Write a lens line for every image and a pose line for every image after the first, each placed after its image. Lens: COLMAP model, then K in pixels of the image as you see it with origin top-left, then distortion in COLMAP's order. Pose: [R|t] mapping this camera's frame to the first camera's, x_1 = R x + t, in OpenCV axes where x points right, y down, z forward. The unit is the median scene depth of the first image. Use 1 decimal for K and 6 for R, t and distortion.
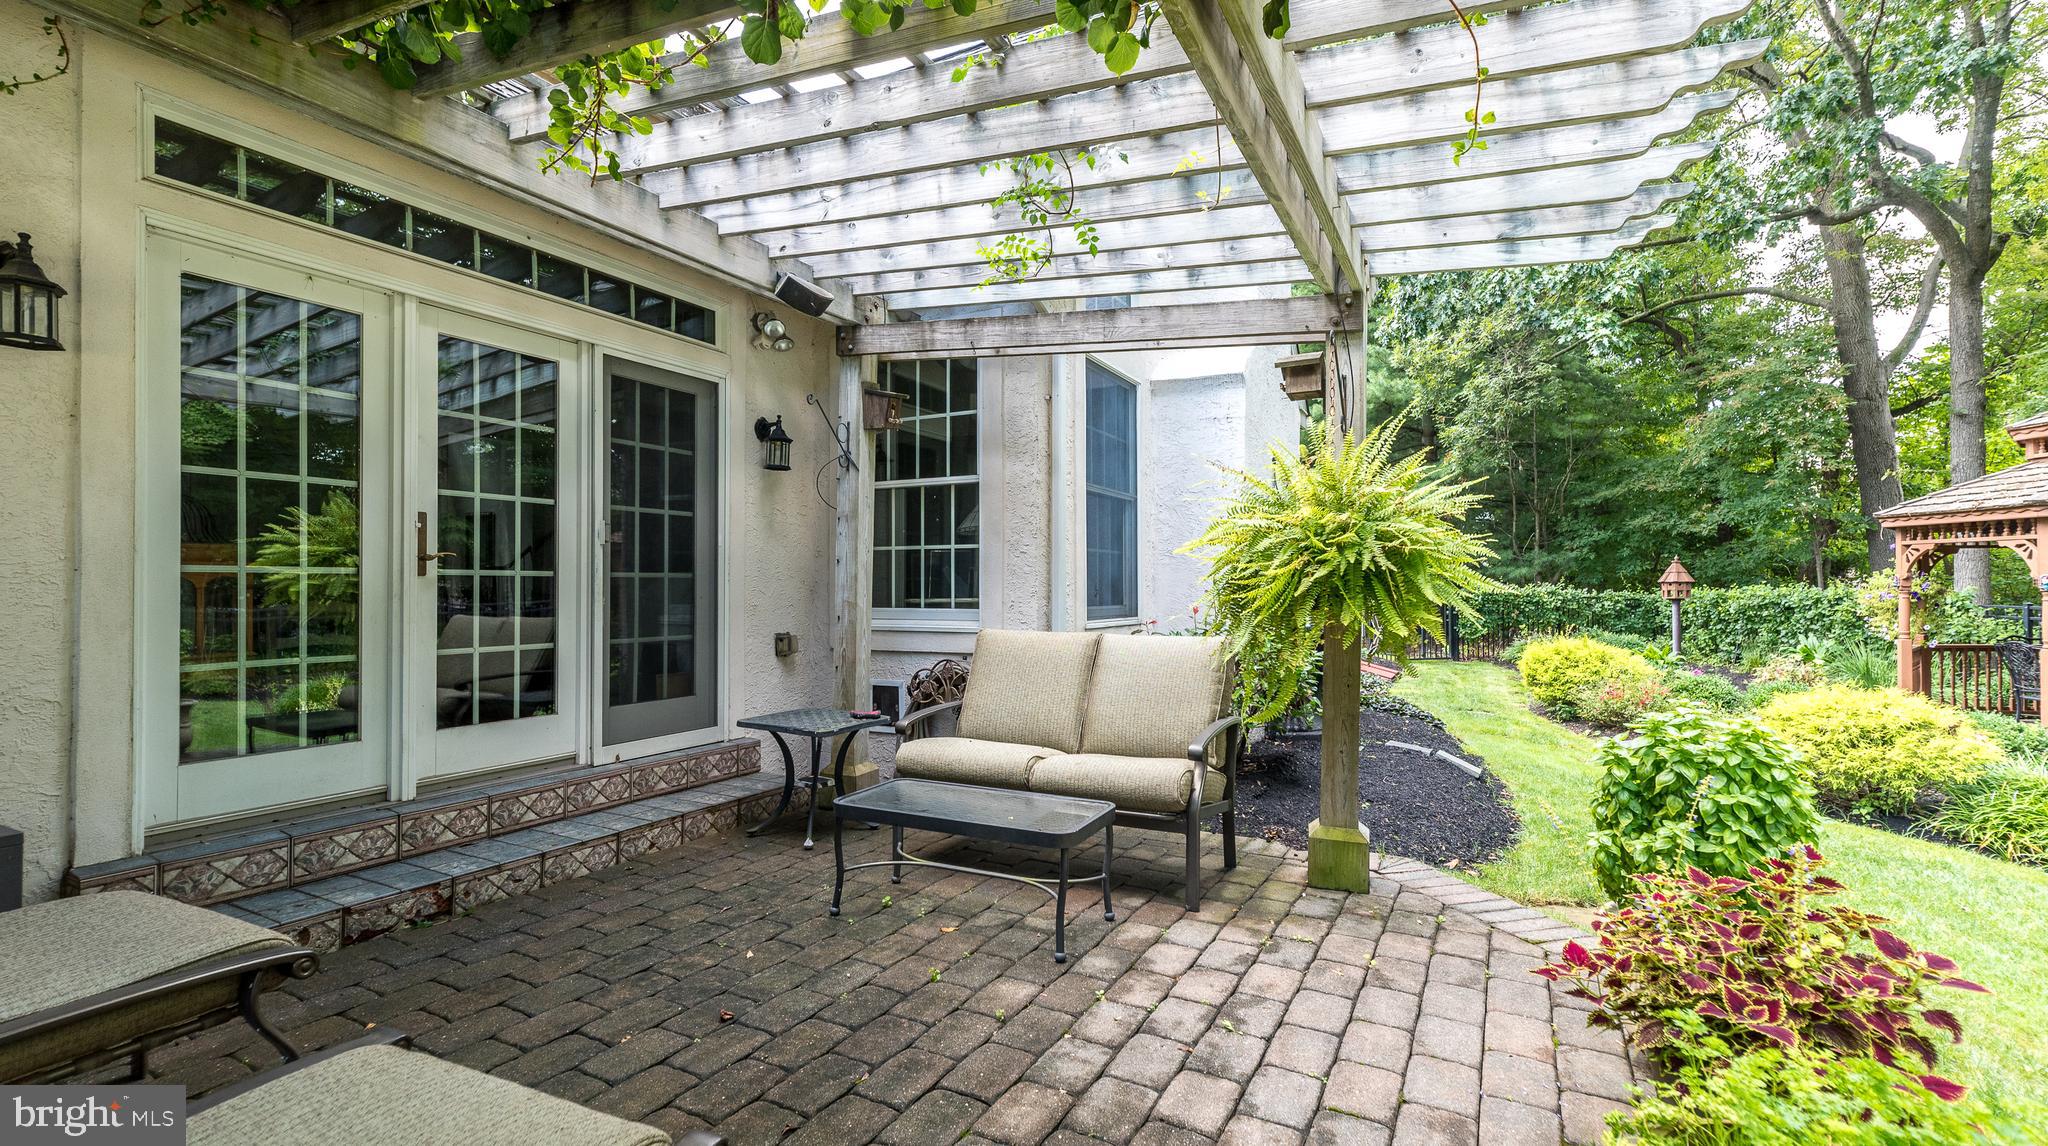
lens RADIAL K [[895.3, 0, 1023.7], [0, 895.3, 584.2], [0, 0, 1]] dist [0.002249, 0.000163]
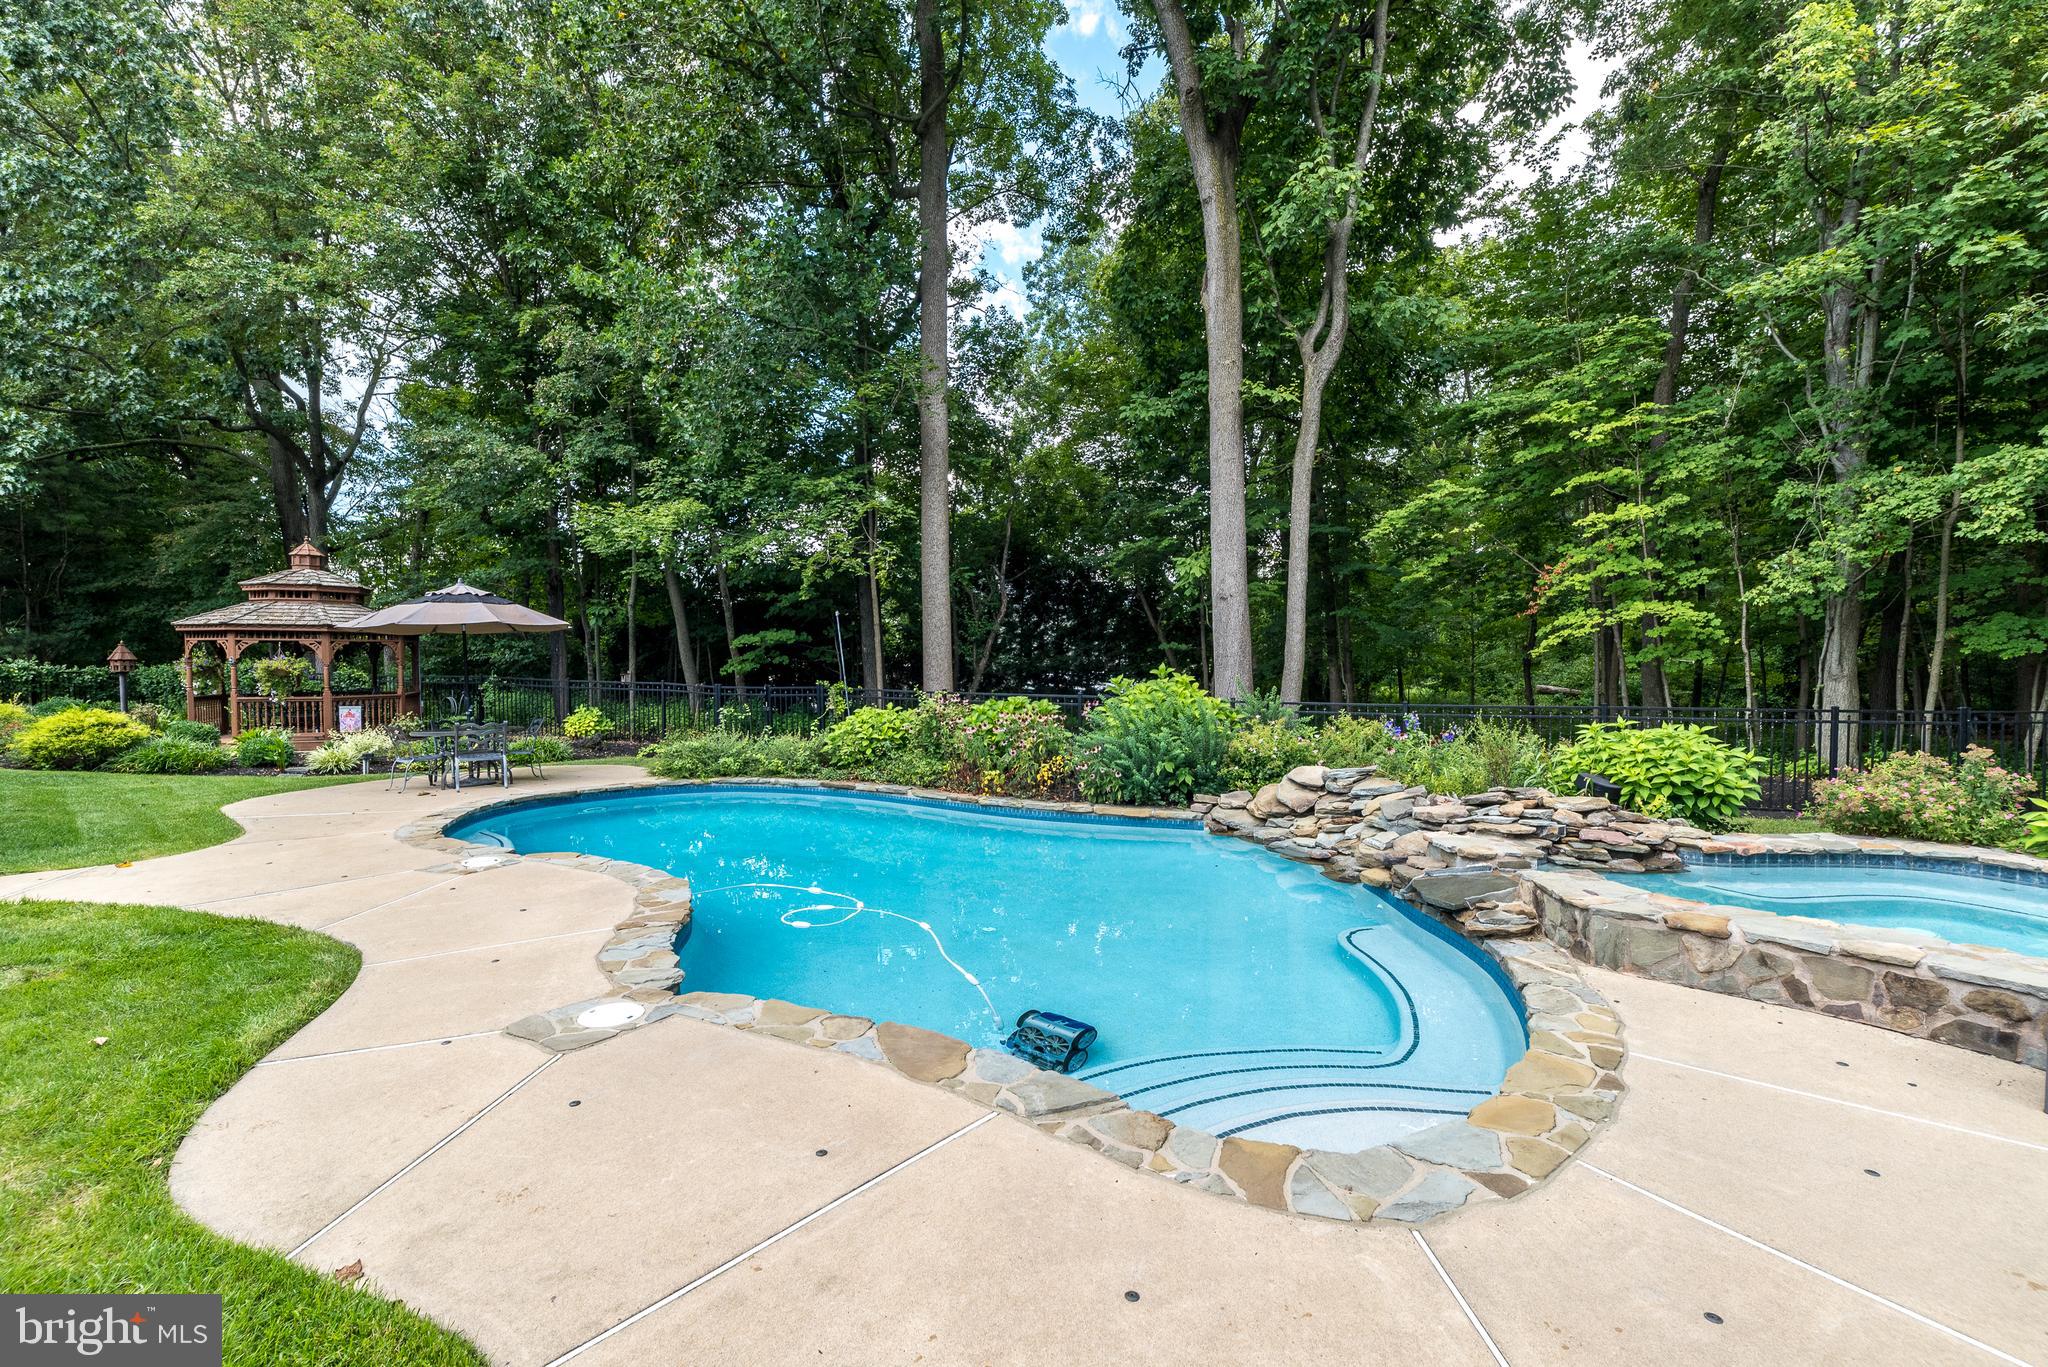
lens RADIAL K [[893.3, 0, 1021.1], [0, 893.3, 686.4], [0, 0, 1]] dist [0.000962, 0.001092]
pose [[0.288618, -0.023262, 0.957162, -0.173639], [-0.002522, 0.999683, 0.025055, 0.000798], [-0.957441, -0.009645, 0.288468, -0.670041]]
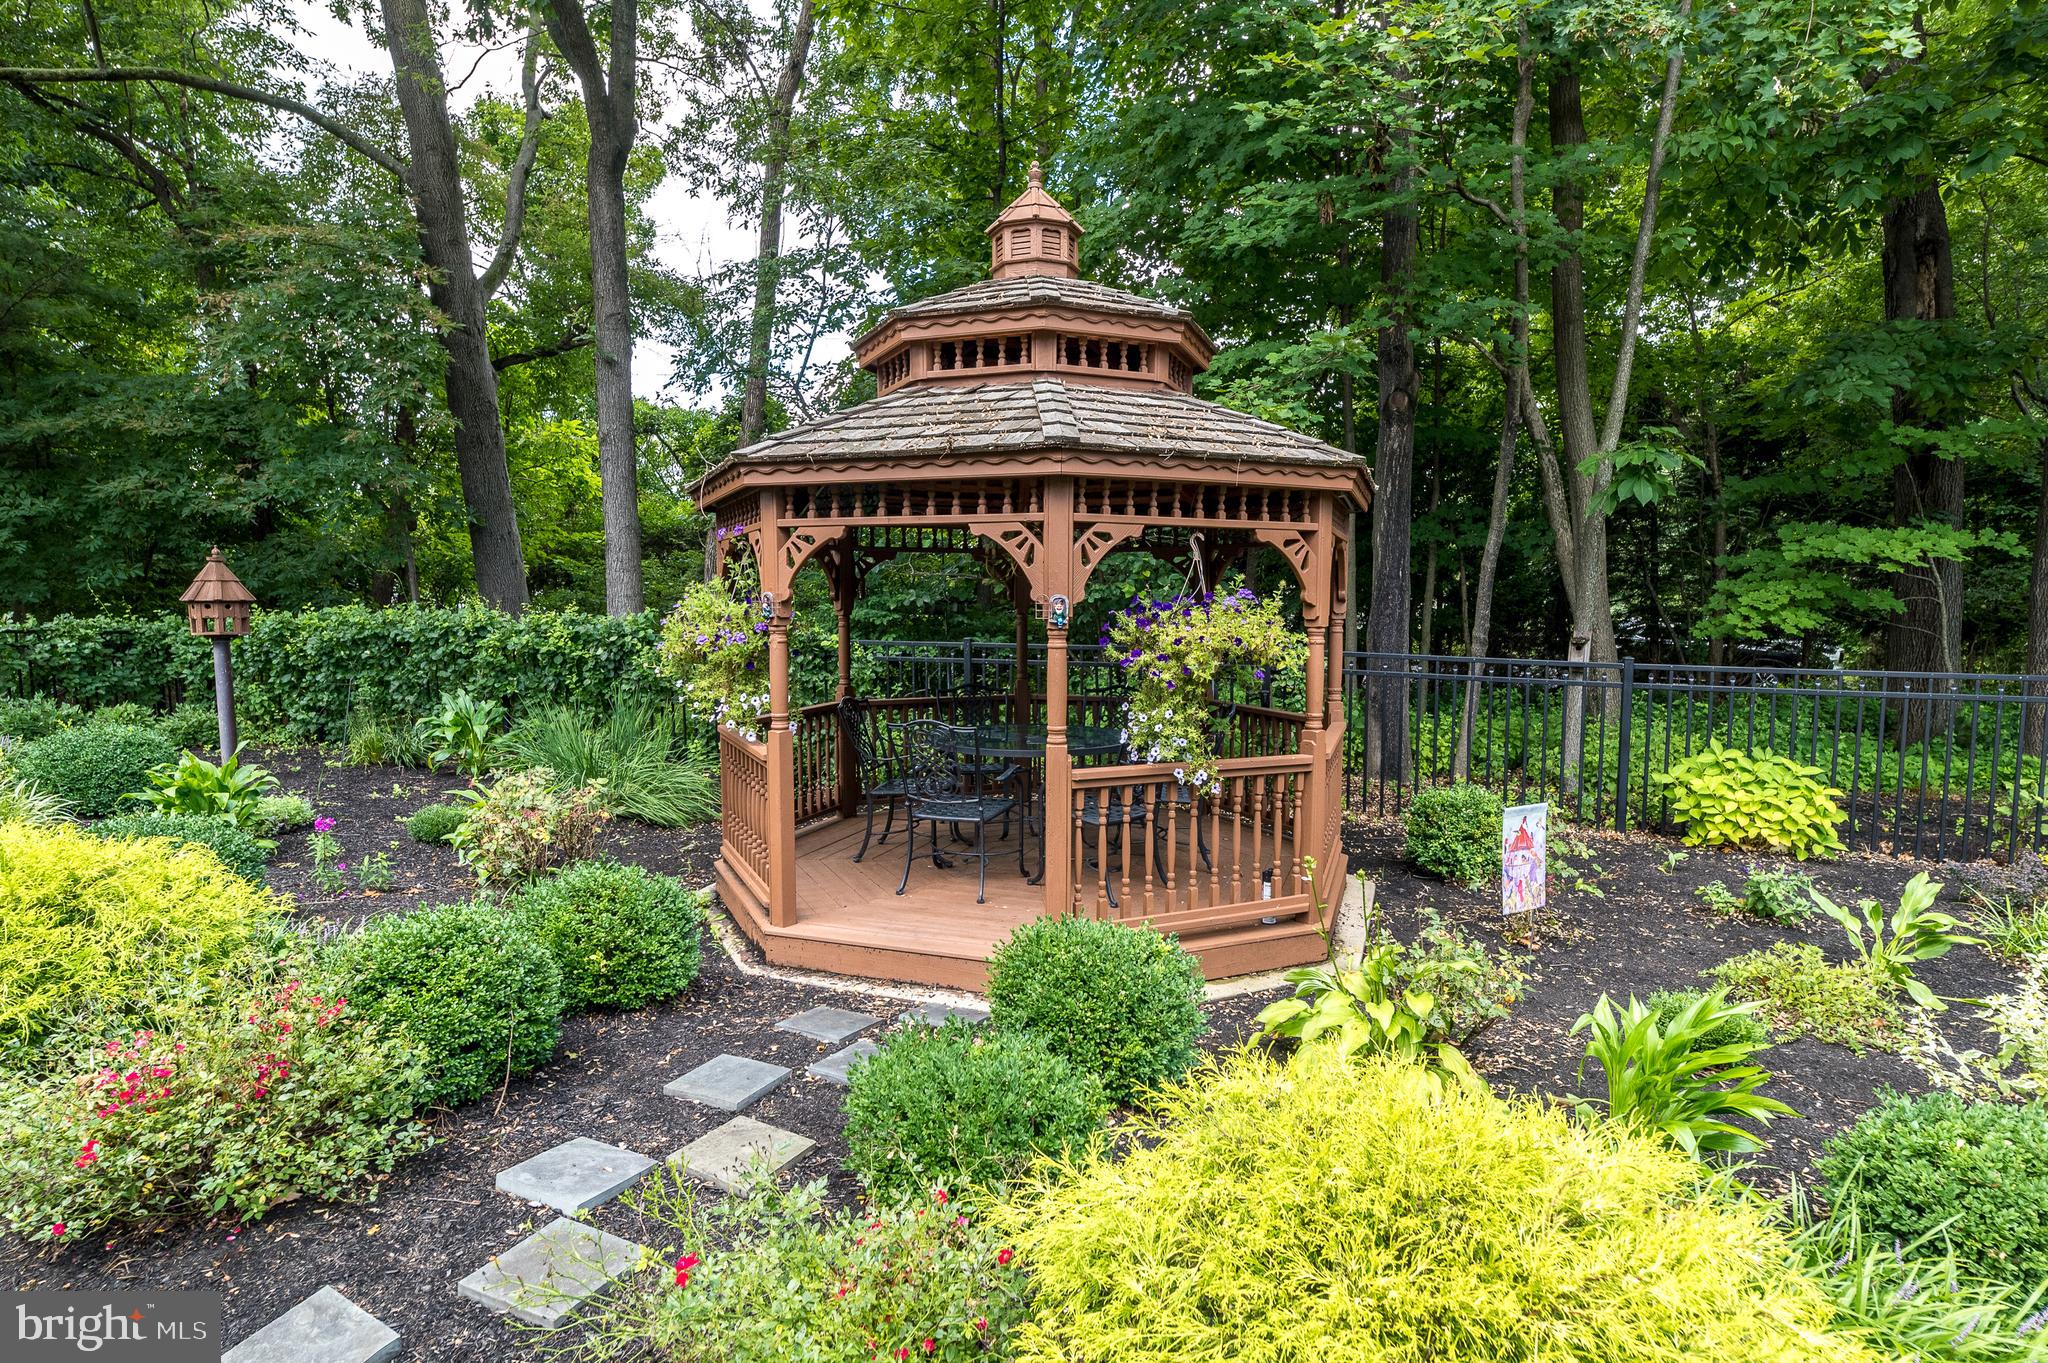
lens RADIAL K [[1083.6, 0, 1026.7], [0, 1083.6, 697.1], [0, 0, 1]] dist [0.008182, -0.003179]
pose [[0.265060, -0.086666, 0.960329, 0.258335], [-0.001386, 0.995917, 0.090260, -0.004115], [-0.964231, -0.025256, 0.263857, 0.397968]]
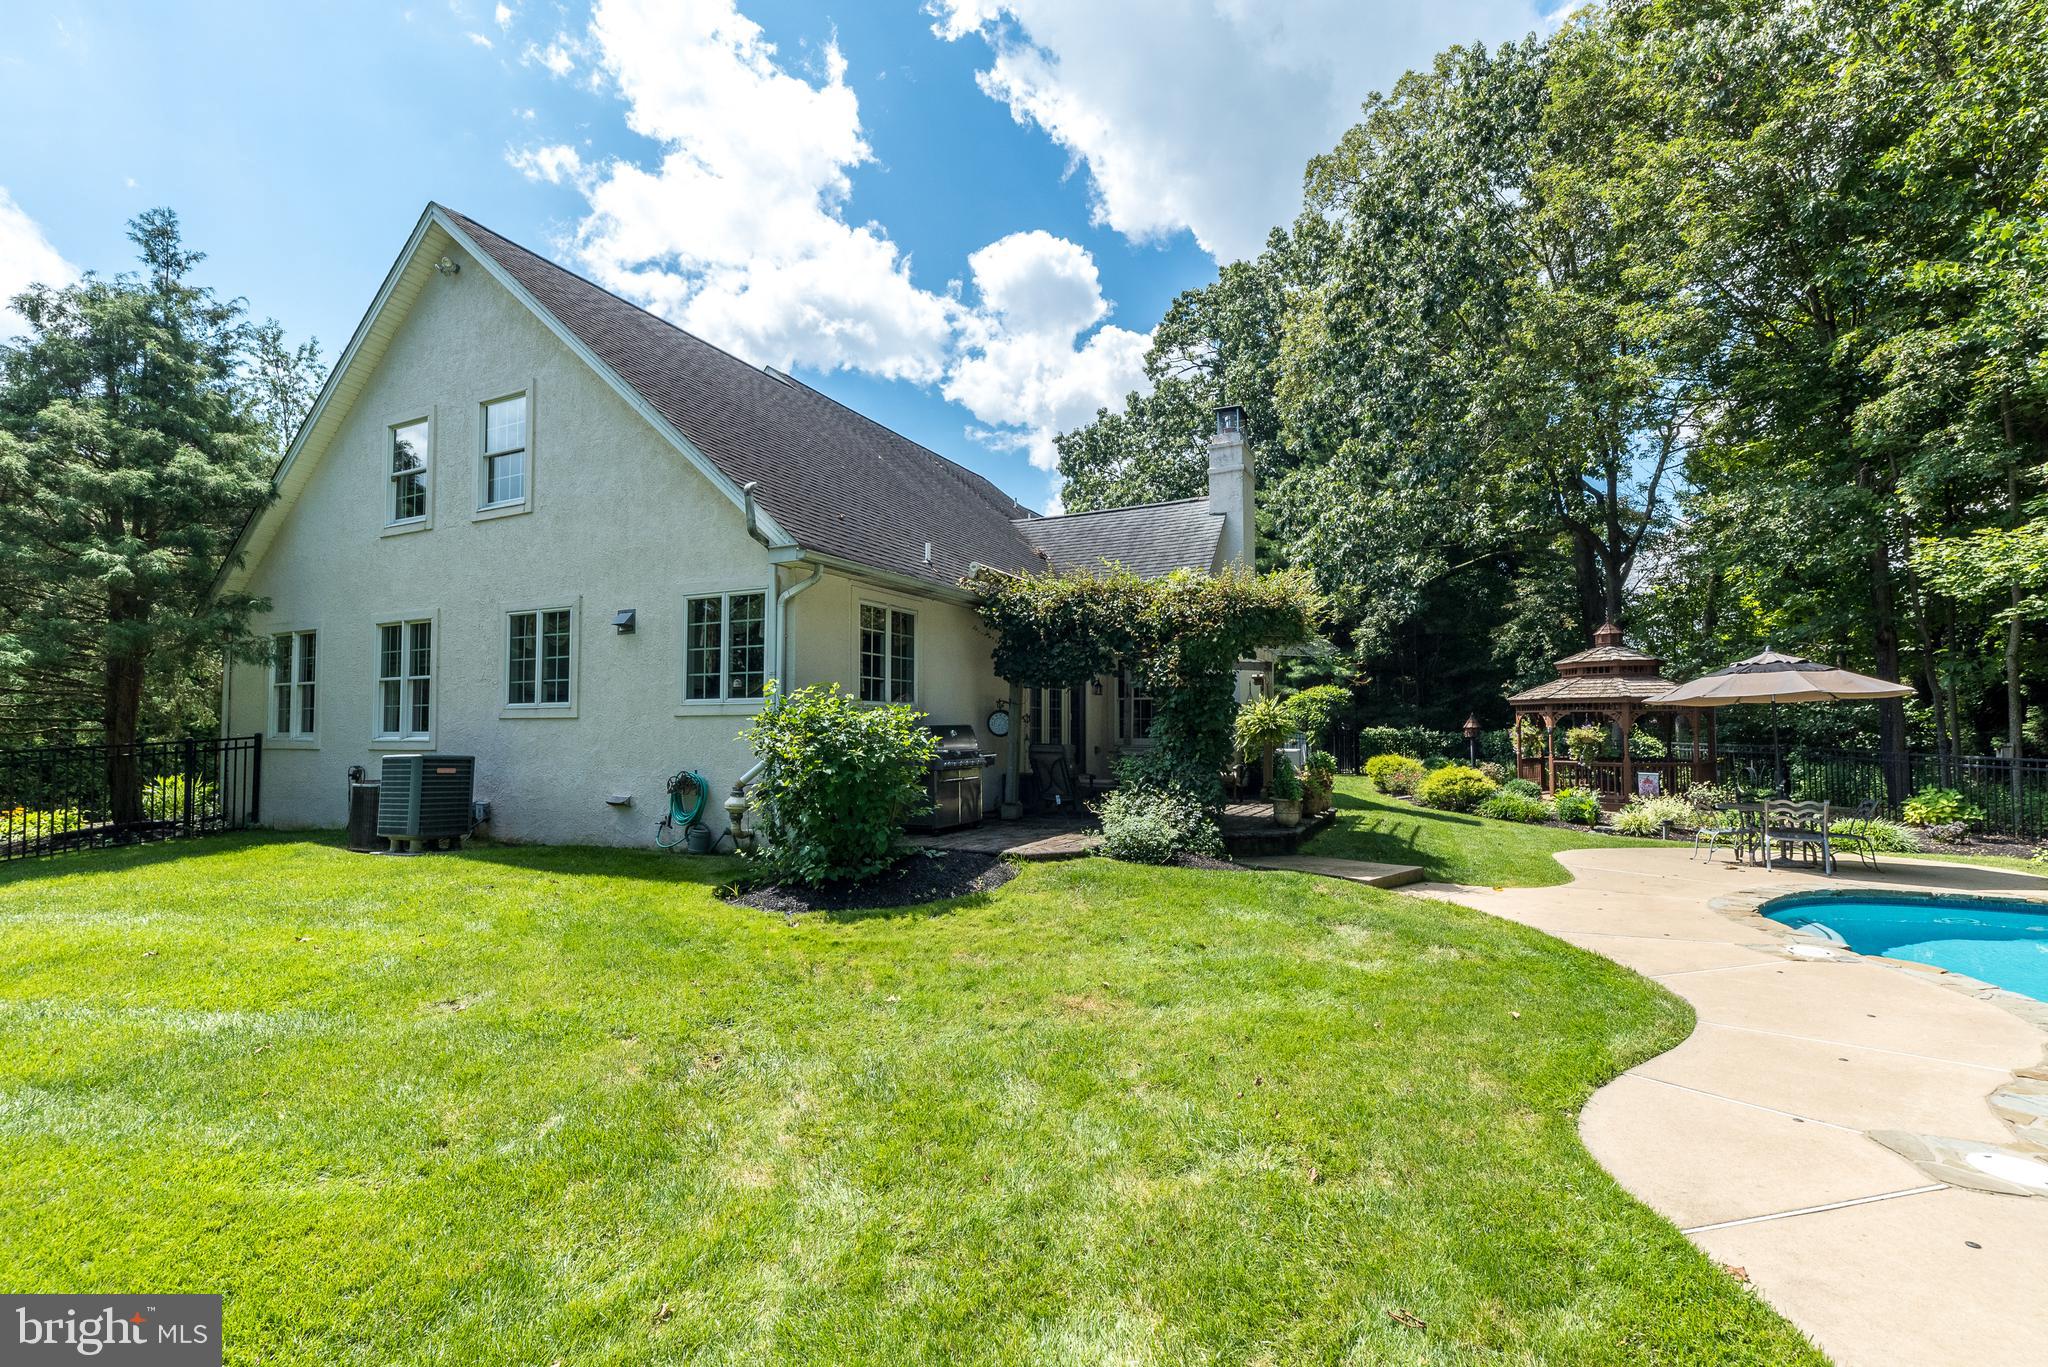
lens RADIAL K [[893.3, 0, 1024.4], [0, 893.3, 694.7], [0, 0, 1]] dist [0.000962, 0.001092]
pose [[0.999346, 0.004977, 0.035808, -0.205971], [-0.003763, 0.999419, -0.033881, -0.004009], [-0.035955, 0.033724, 0.998784, -0.691554]]
